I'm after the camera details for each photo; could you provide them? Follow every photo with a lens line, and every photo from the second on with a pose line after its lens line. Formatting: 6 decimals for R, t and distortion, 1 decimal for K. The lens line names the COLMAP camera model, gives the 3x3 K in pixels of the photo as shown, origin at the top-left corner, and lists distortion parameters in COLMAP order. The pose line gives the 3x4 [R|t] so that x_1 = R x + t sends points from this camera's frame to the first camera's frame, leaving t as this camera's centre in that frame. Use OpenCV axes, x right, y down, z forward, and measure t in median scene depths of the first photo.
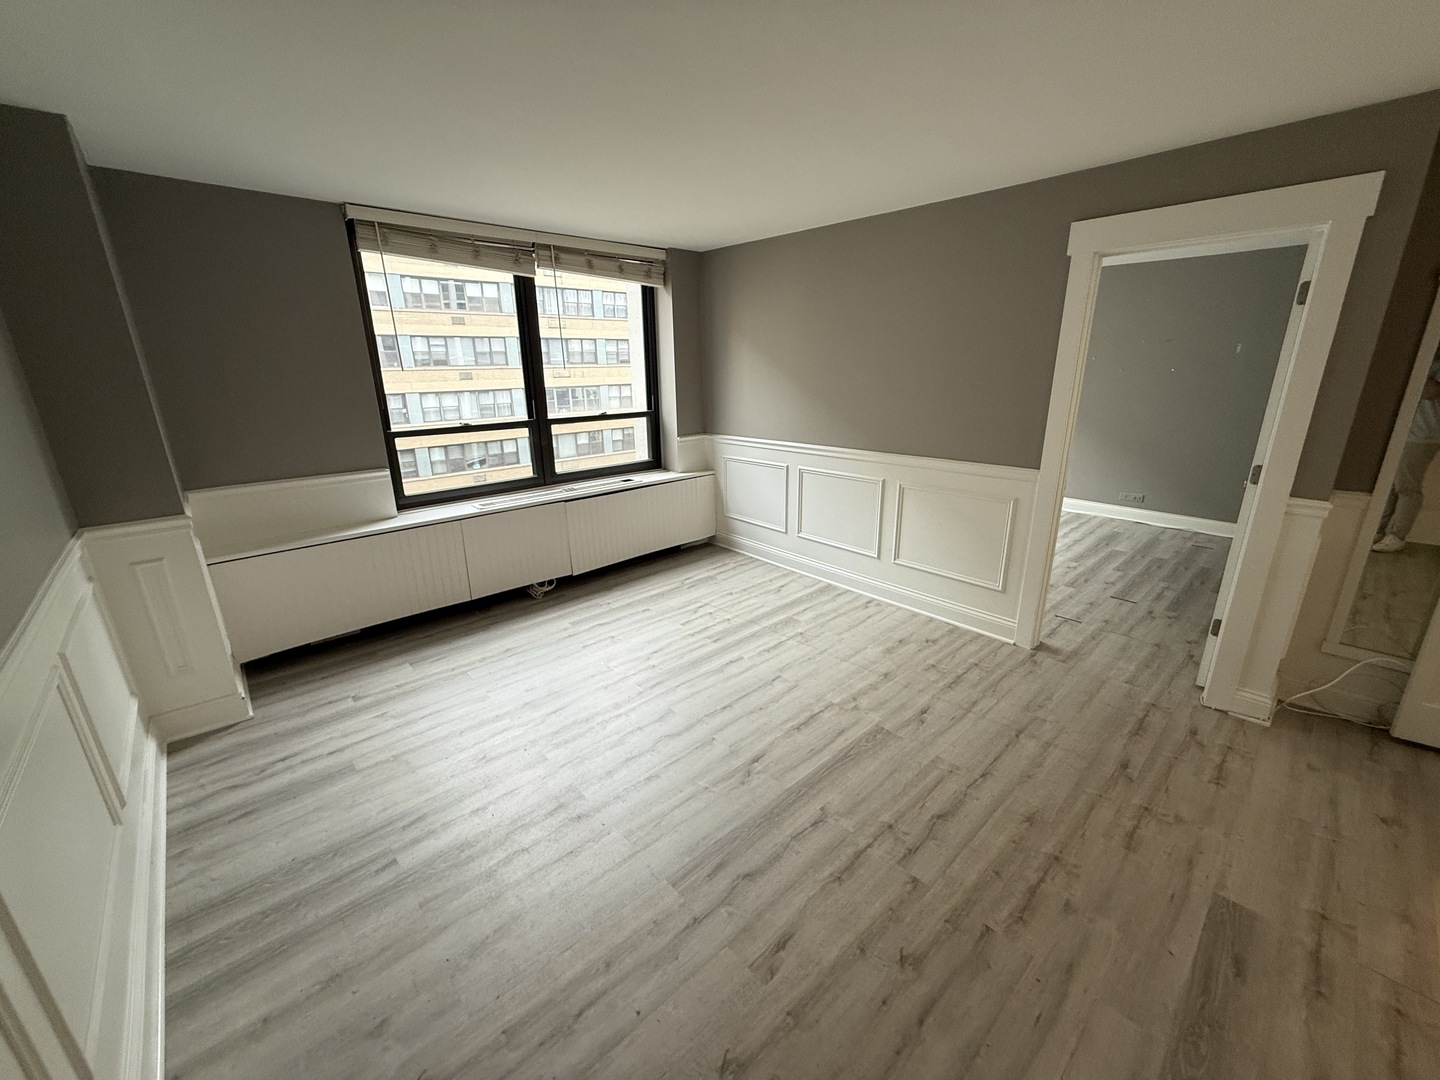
lens RADIAL K [[575.7, 0, 720.0], [0, 575.7, 540.0], [0, 0, 1]] dist [-0.001296, -0.000073]
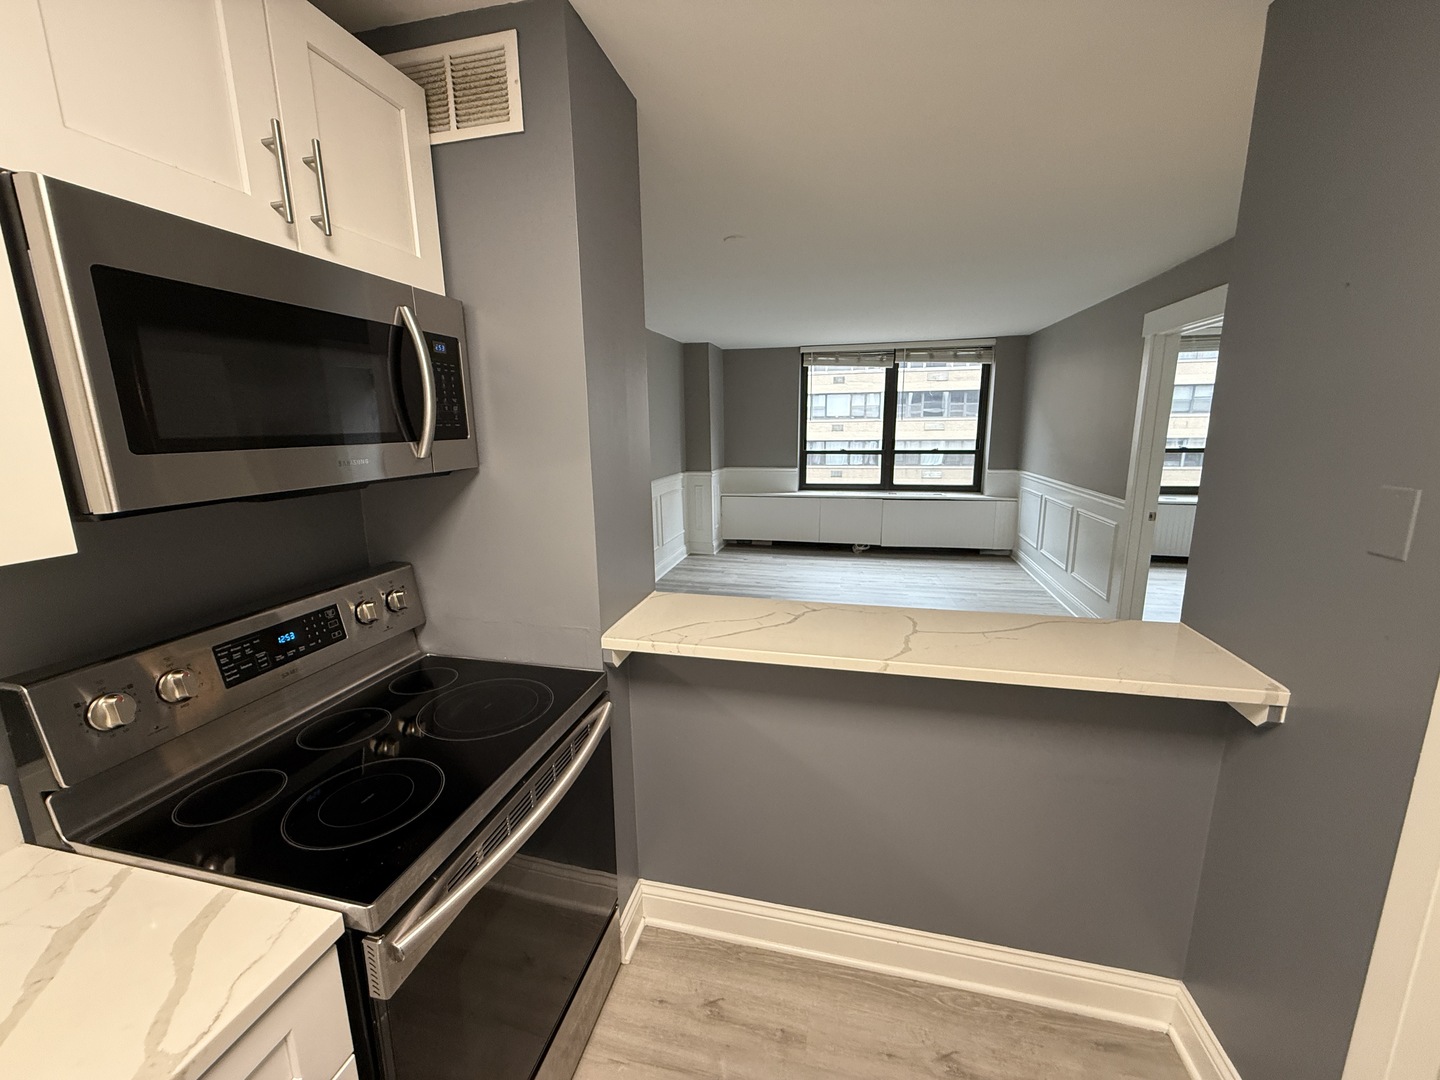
lens RADIAL K [[575.7, 0, 720.0], [0, 575.7, 540.0], [0, 0, 1]] dist [-0.001296, -0.000073]
pose [[0.561233, 0.171850, -0.809620, 0.844030], [-0.236167, 0.970789, 0.042348, 0.089748], [0.793248, 0.167439, 0.585425, -0.323549]]
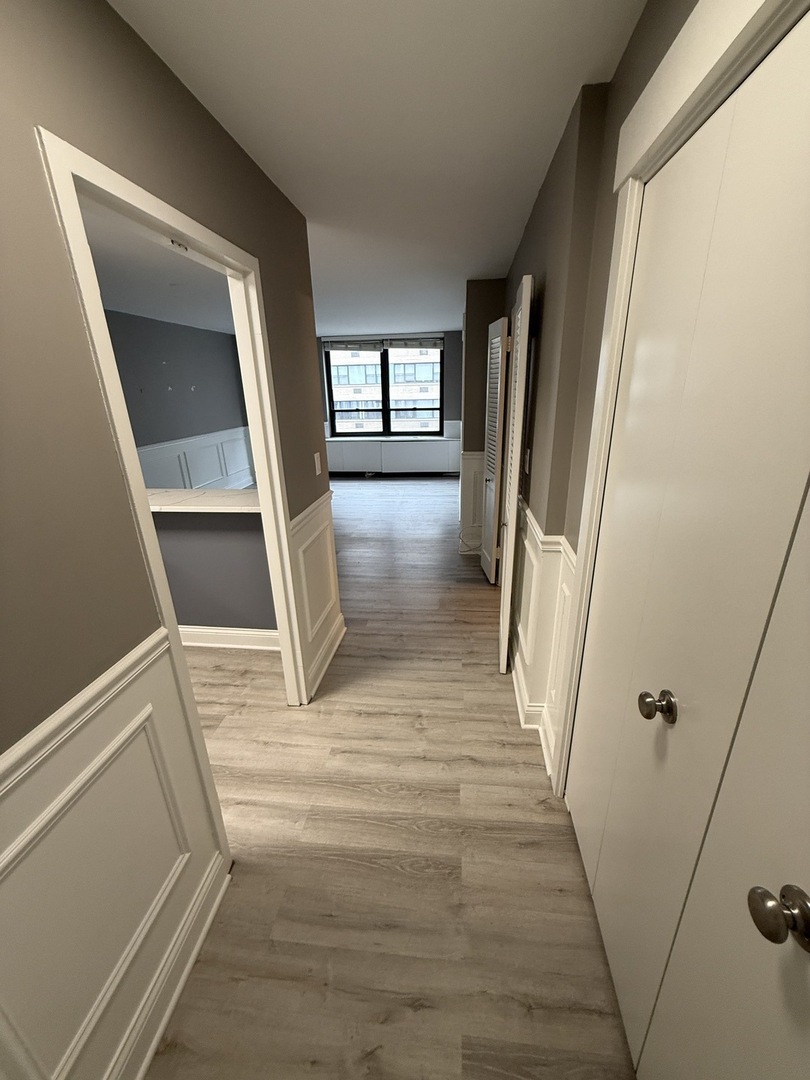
lens RADIAL K [[431.8, 0, 405.0], [0, 431.8, 540.0], [0, 0, 1]] dist [-0.001296, -0.000073]
pose [[0.644159, 0.258572, -0.719861, 1.317839], [-0.208135, 0.964870, 0.160331, 0.025716], [0.736029, 0.046549, 0.675347, -0.193133]]
